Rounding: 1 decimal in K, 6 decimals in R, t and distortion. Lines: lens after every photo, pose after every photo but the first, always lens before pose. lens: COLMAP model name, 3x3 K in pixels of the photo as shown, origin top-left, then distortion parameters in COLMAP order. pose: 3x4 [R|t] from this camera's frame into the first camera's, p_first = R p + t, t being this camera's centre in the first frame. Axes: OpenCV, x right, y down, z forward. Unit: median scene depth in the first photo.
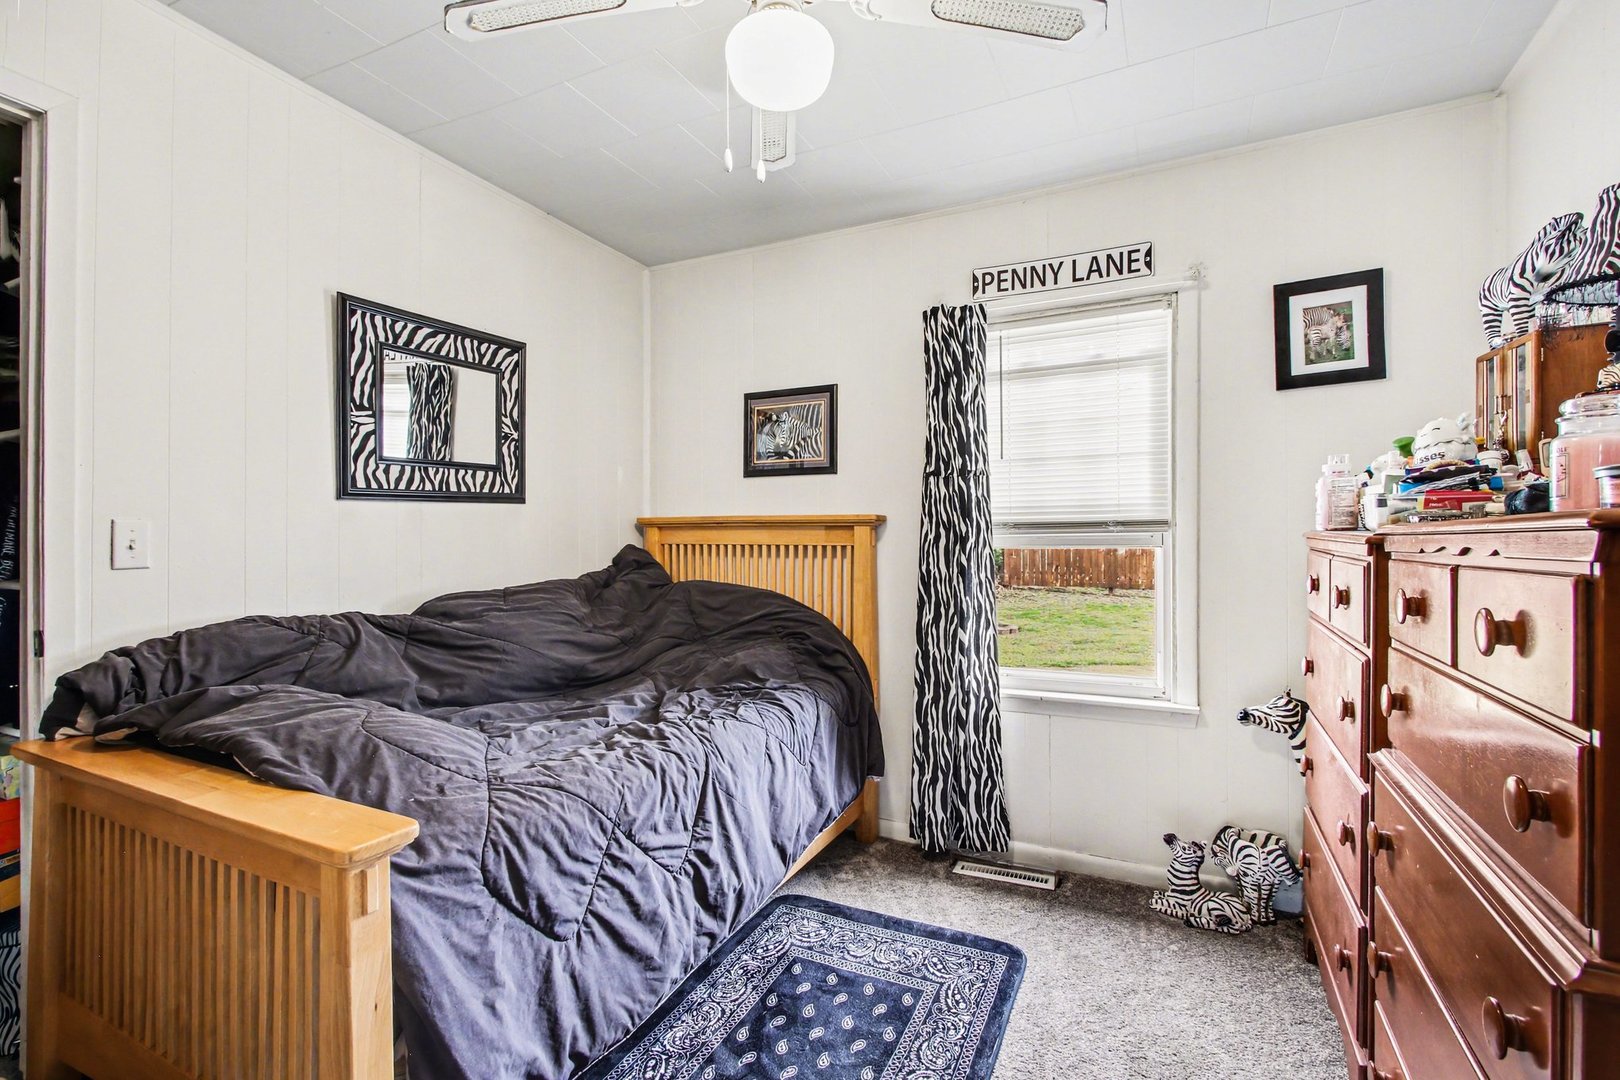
lens RADIAL K [[747.7, 0, 819.2], [0, 747.7, 574.1], [0, 0, 1]] dist [0.005018, 0.000805]
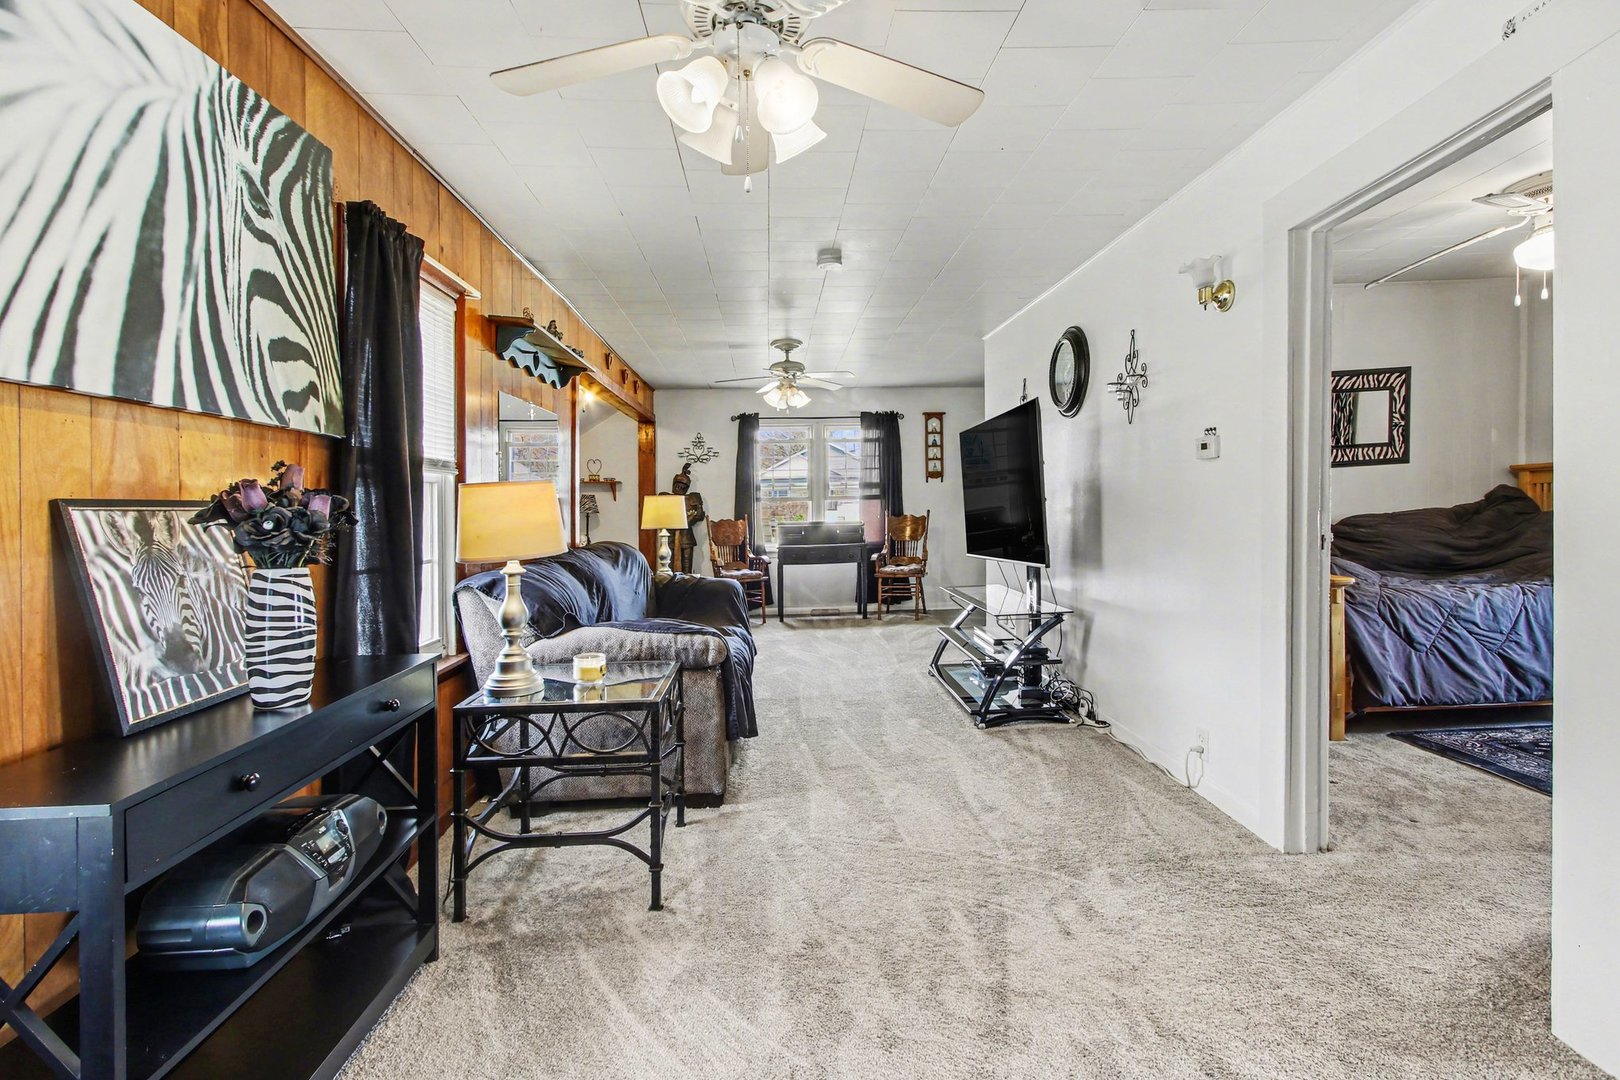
lens RADIAL K [[747.7, 0, 761.2], [0, 747.7, 510.3], [0, 0, 1]] dist [0.005018, 0.000805]
pose [[0.445689, 0.004696, -0.895176, 0.504917], [-0.005745, 0.999981, 0.002385, 0.017743], [0.895170, 0.004080, 0.445707, -1.136617]]
